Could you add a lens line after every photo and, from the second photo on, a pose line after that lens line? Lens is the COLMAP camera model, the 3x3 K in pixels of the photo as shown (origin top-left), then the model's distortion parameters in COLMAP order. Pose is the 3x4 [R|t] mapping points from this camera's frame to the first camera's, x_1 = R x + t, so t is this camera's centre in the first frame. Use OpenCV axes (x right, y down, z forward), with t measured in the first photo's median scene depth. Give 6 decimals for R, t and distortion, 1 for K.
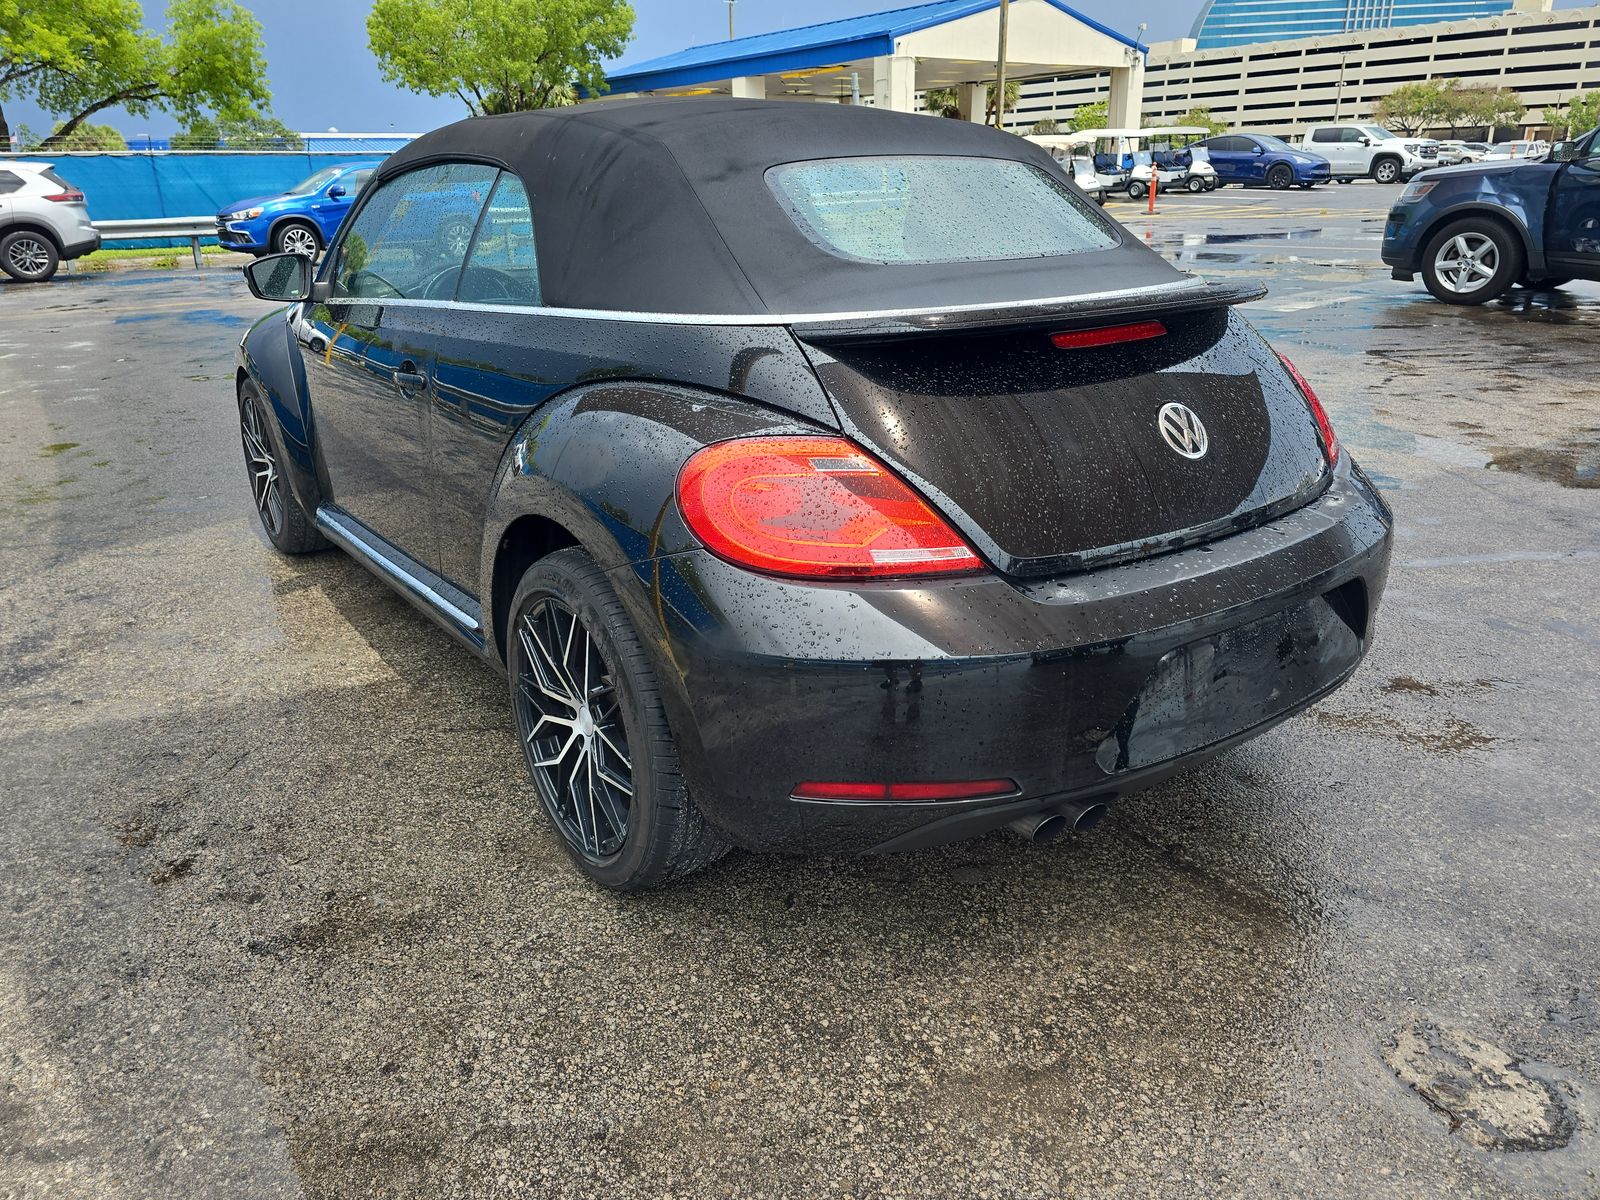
lens RADIAL K [[1107.2, 0, 807.5], [0, 1107.2, 604.0], [0, 0, 1]] dist [0.035596, -0.039761]
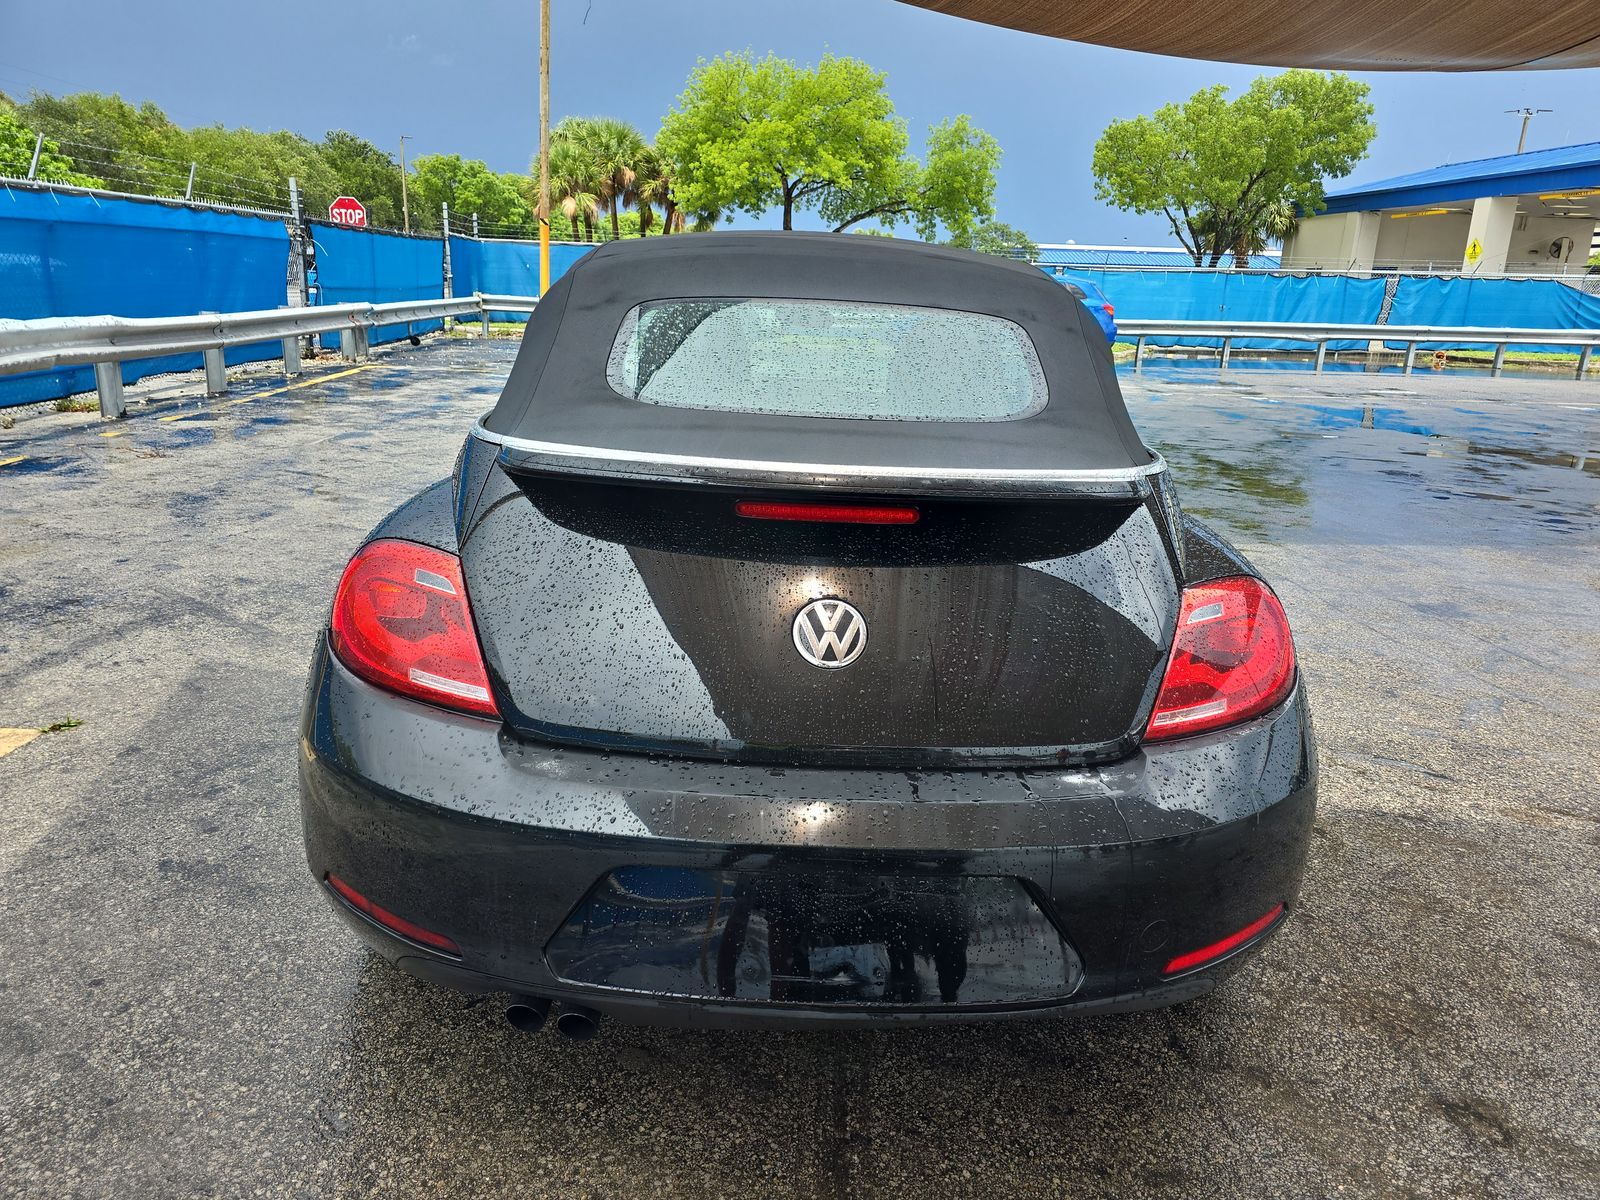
lens RADIAL K [[1107.2, 0, 811.6], [0, 1107.2, 610.9], [0, 0, 1]] dist [0.035596, -0.039761]
pose [[0.811150, 0.212086, -0.545027, 0.069048], [-0.255909, 0.966690, -0.004696, -0.015412], [0.525876, 0.143287, 0.838405, 0.023611]]
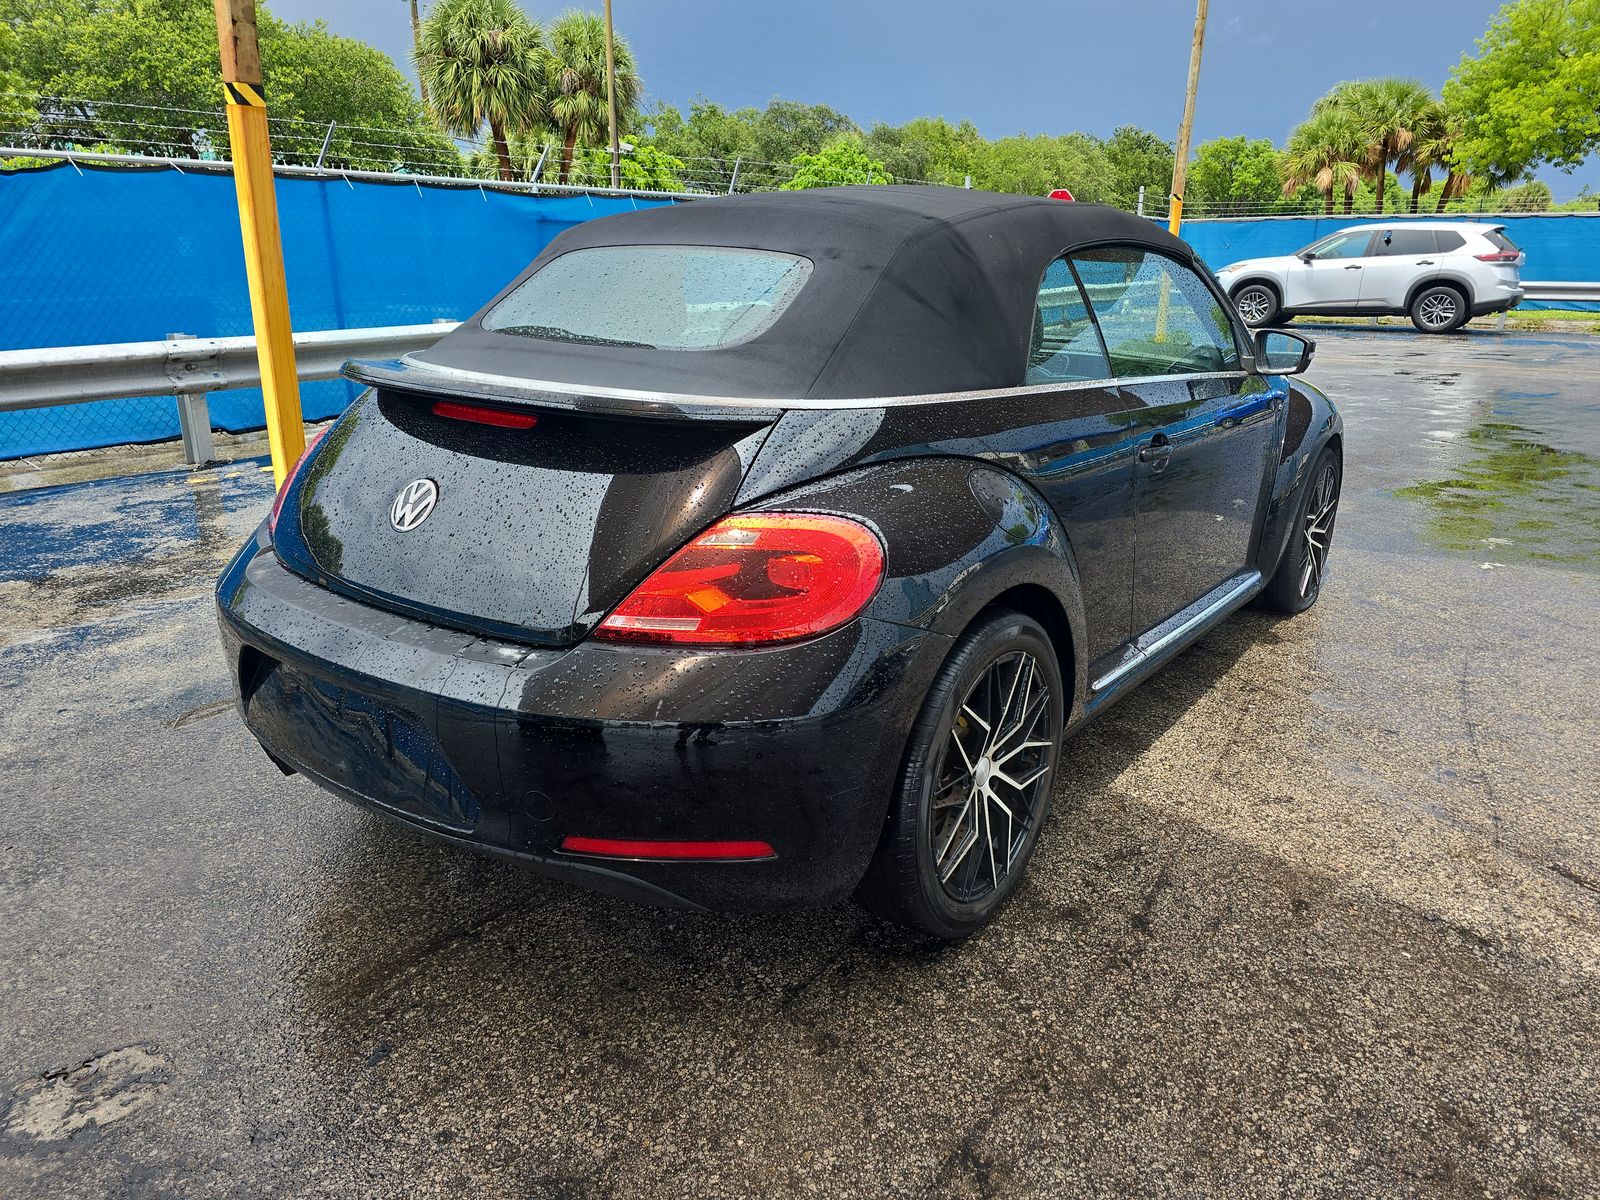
lens RADIAL K [[1107.2, 0, 796.7], [0, 1107.2, 599.9], [0, 0, 1]] dist [0.035596, -0.039761]
pose [[0.263766, 0.300685, -0.916524, 0.129943], [-0.341638, 0.917701, 0.202752, -0.038609], [0.902059, 0.259641, 0.344784, 0.088688]]
